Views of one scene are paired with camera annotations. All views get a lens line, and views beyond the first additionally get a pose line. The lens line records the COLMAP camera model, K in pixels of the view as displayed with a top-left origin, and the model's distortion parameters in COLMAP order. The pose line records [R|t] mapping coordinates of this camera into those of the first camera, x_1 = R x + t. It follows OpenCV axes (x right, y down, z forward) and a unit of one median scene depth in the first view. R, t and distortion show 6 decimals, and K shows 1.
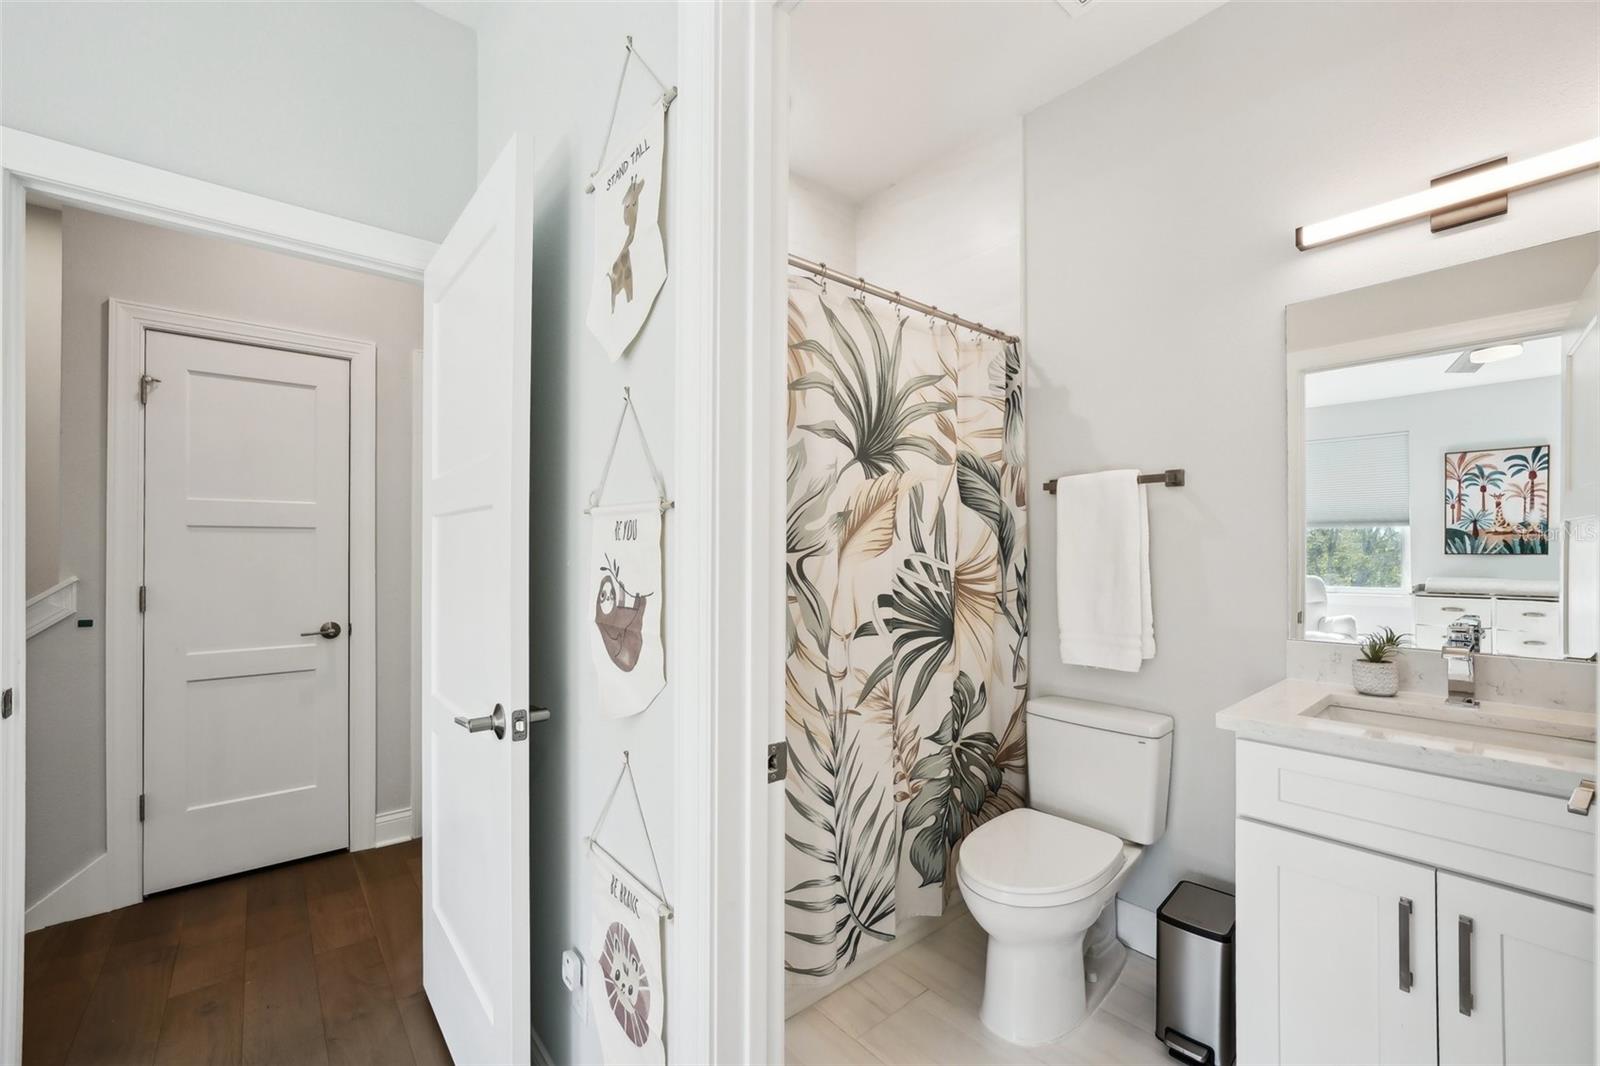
lens RADIAL K [[644.5, 0, 800.7], [0, 644.5, 546.9], [0, 0, 1]] dist [-0.016026, 0.006393]
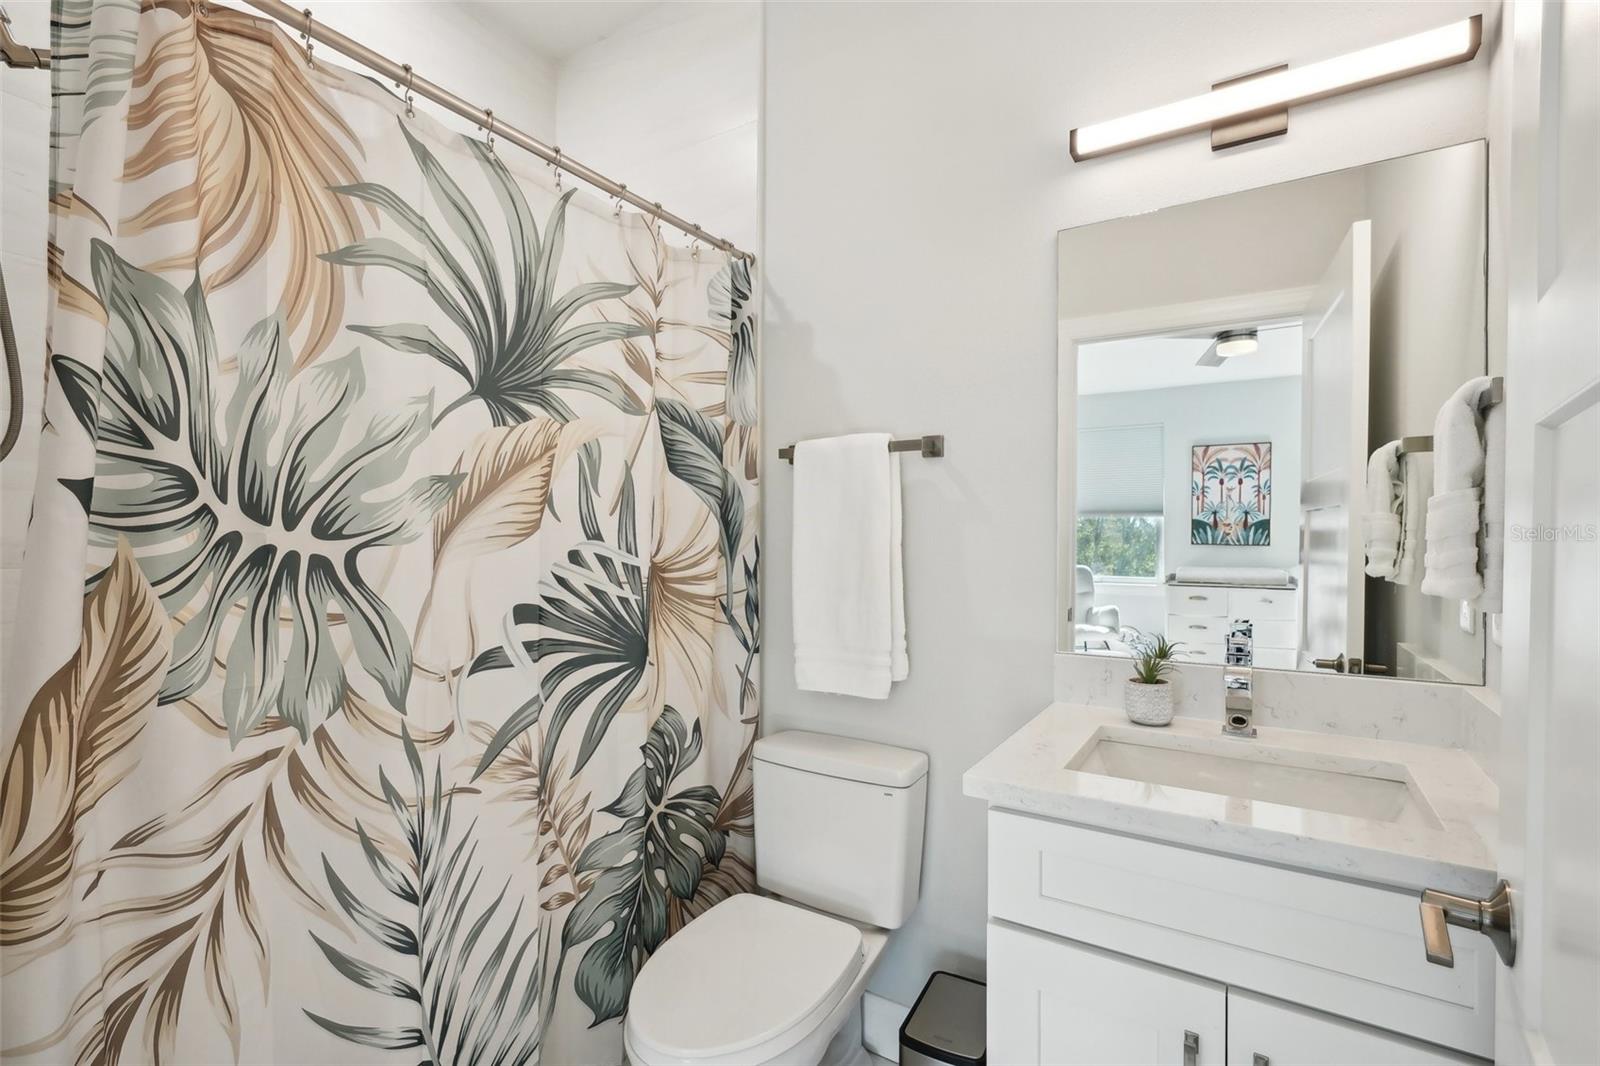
lens RADIAL K [[715.5, 0, 791.6], [0, 715.5, 538.6], [0, 0, 1]] dist [-0.003360, 0.000279]
pose [[0.958399, 0.005742, 0.285374, 0.169226], [-0.007866, 0.999949, 0.006297, 0.000348], [-0.285324, -0.008279, 0.958396, 0.213674]]
